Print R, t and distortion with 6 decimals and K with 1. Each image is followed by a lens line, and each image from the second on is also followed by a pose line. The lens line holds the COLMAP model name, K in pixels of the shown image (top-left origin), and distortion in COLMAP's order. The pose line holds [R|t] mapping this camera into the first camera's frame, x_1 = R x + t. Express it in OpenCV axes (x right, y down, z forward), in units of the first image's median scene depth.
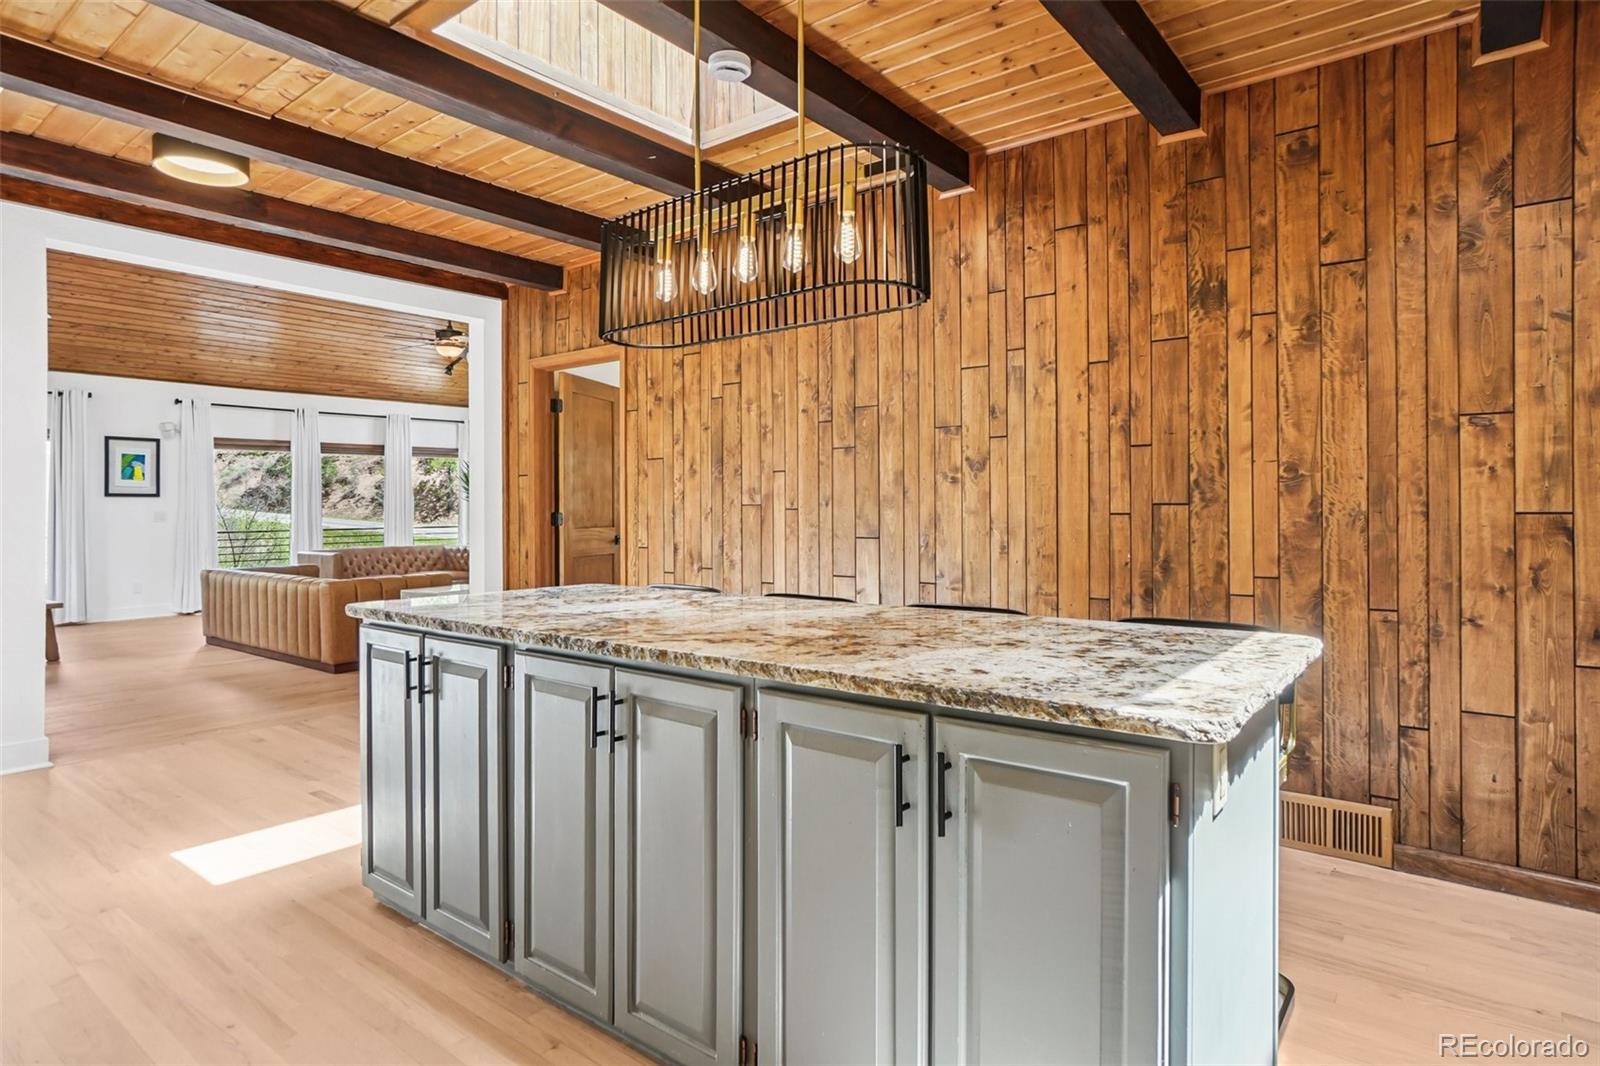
lens RADIAL K [[877.0, 0, 785.4], [0, 877.0, 503.4], [0, 0, 1]] dist [-0.018143, 0.004367]
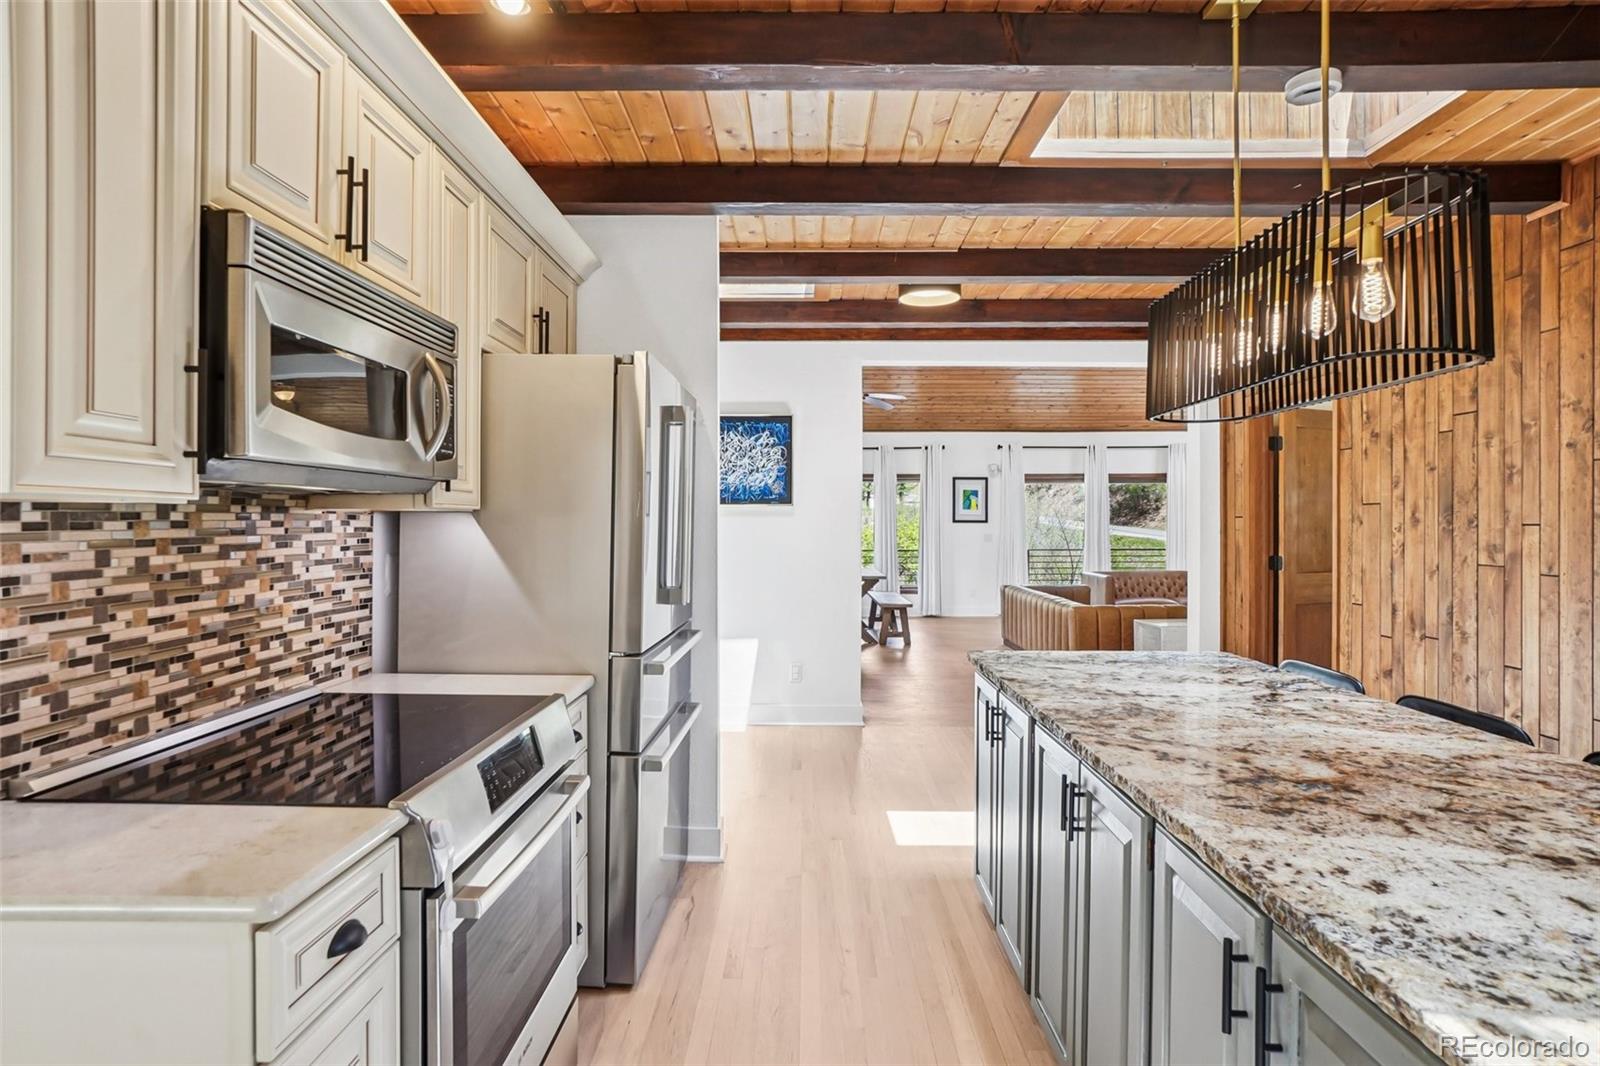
lens RADIAL K [[830.1, 0, 790.5], [0, 830.1, 524.6], [0, 0, 1]] dist [-0.034878, 0.014741]
pose [[0.615784, 0.008280, -0.787872, 0.160054], [0.000413, 0.999941, 0.010831, -0.046069], [0.787915, -0.006994, 0.615744, 0.054002]]
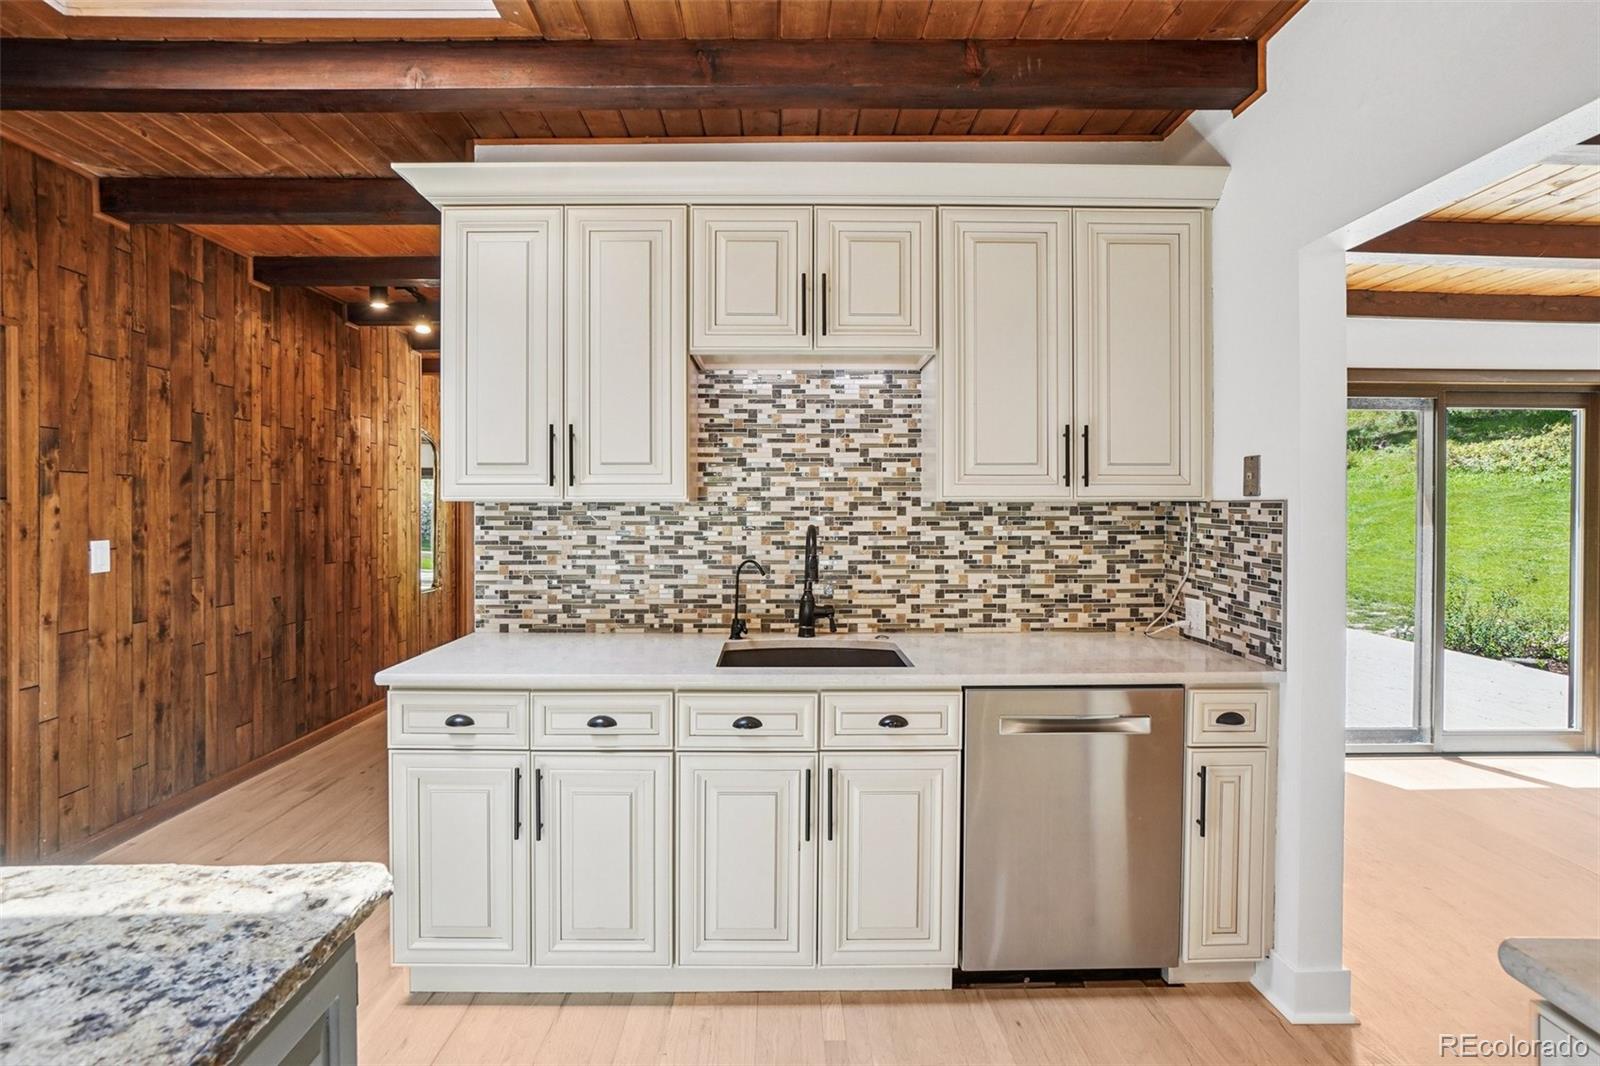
lens RADIAL K [[830.1, 0, 786.4], [0, 830.1, 516.3], [0, 0, 1]] dist [-0.034878, 0.014741]
pose [[-0.648577, -0.002767, 0.761144, -0.139739], [0.001063, 0.999989, 0.004541, -0.041169], [-0.761149, 0.003754, -0.648567, 0.331658]]
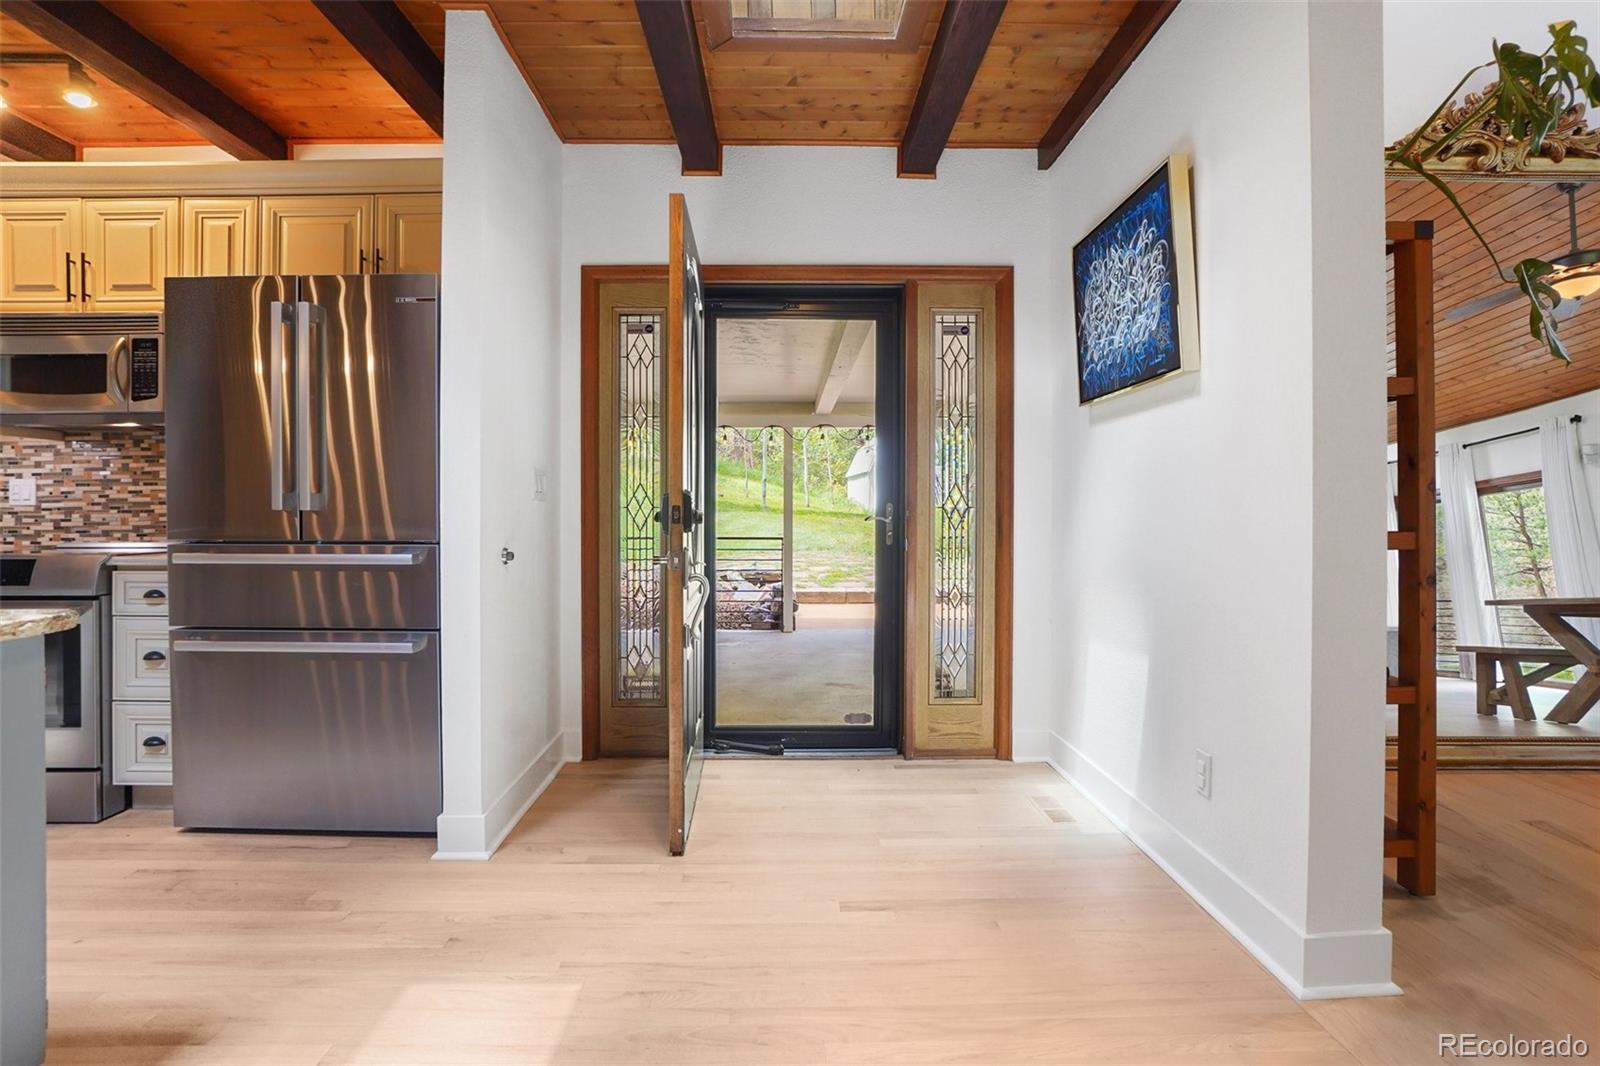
lens RADIAL K [[762.6, 0, 802.9], [0, 762.6, 516.4], [0, 0, 1]] dist [-0.017739, 0.002187]
pose [[-0.768848, 0.007351, -0.639389, -0.345012], [0.008818, 0.999961, 0.000892, 0.031712], [0.639371, -0.004952, -0.768883, 1.081243]]
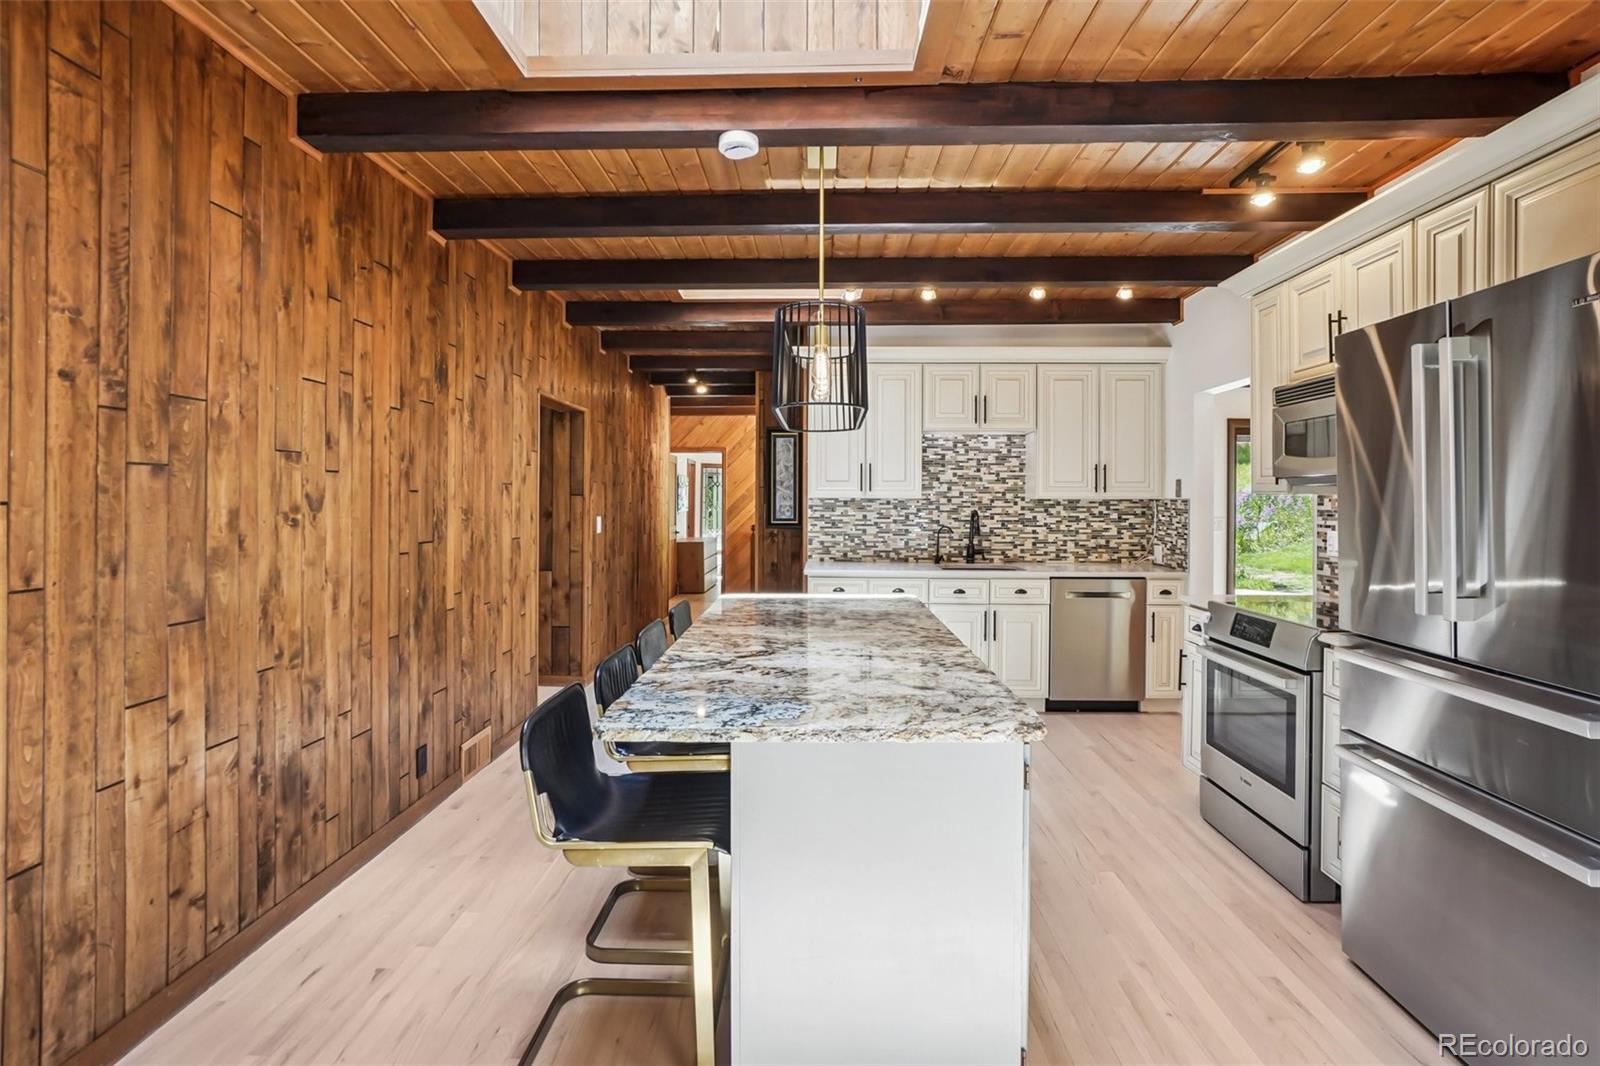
lens RADIAL K [[830.1, 0, 793.8], [0, 830.1, 496.1], [0, 0, 1]] dist [-0.034878, 0.014741]
pose [[-0.610523, 0.006093, 0.791975, -0.559390], [-0.003599, 0.999939, -0.010466, -0.038592], [-0.791991, -0.009240, -0.610463, 0.965285]]
